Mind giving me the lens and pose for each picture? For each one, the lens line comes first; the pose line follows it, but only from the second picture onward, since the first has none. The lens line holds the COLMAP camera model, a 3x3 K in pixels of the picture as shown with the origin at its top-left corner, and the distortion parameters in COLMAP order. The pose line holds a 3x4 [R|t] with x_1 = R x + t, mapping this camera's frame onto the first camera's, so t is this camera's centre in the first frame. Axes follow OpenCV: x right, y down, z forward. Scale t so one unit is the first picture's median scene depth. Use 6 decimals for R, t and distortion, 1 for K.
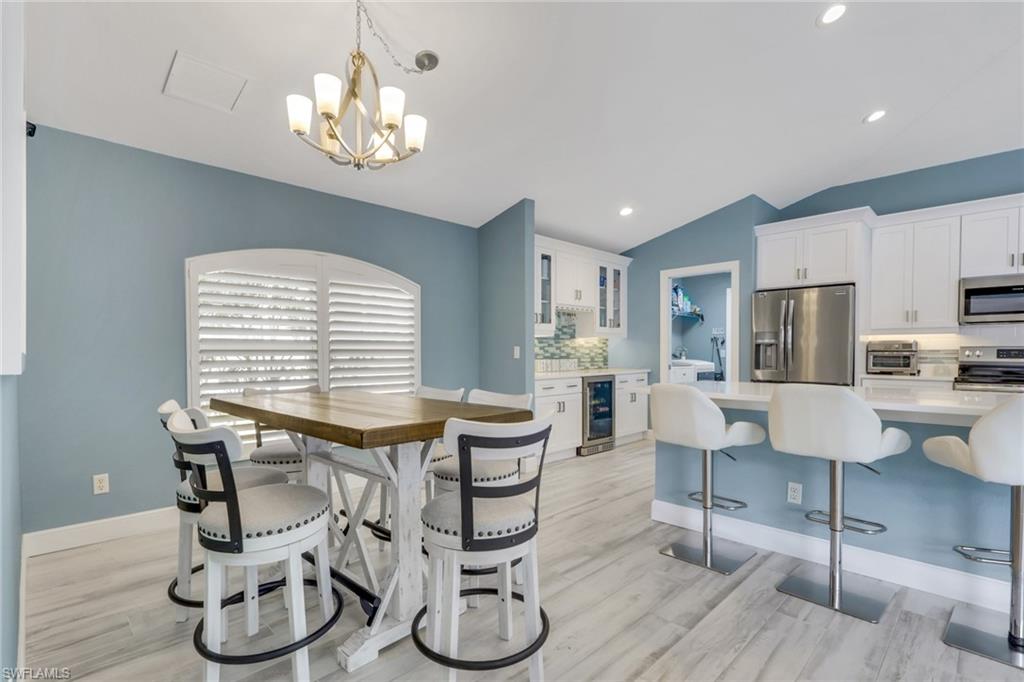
lens RADIAL K [[485.7, 0, 515.6], [0, 485.7, 362.0], [0, 0, 1]] dist [-0.002519, -0.000344]
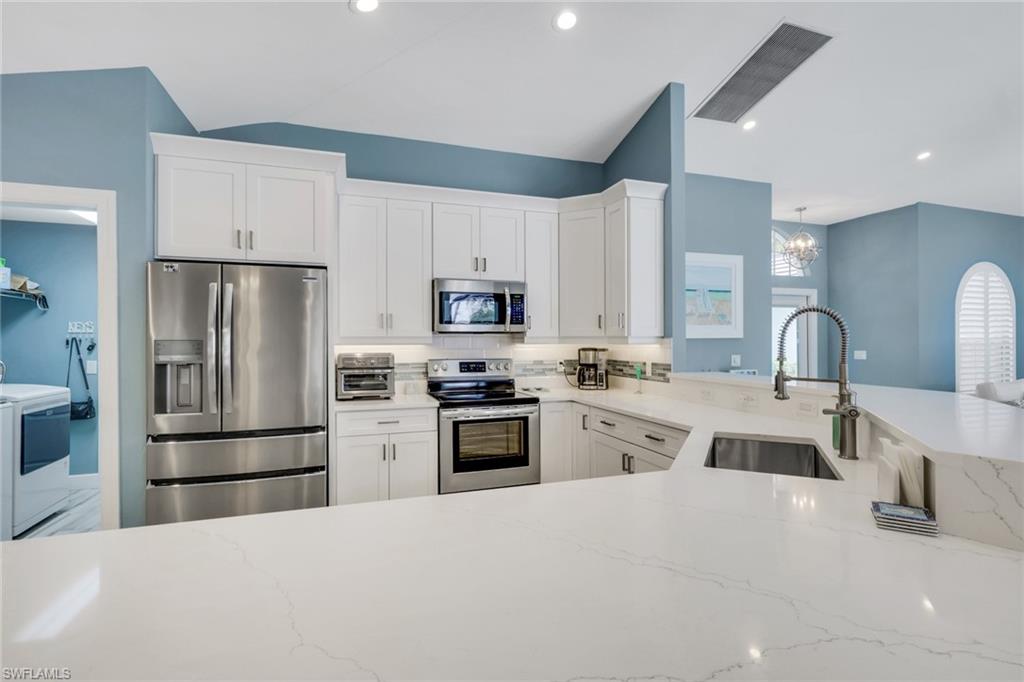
lens RADIAL K [[474.6, 0, 512.0], [0, 474.6, 341.0], [0, 0, 1]] dist [0.002877, 0.000275]
pose [[0.451492, 0.002103, 0.892273, 0.227661], [0.019964, 0.999723, -0.012458, -0.047013], [-0.892052, 0.023438, 0.451325, 0.460592]]
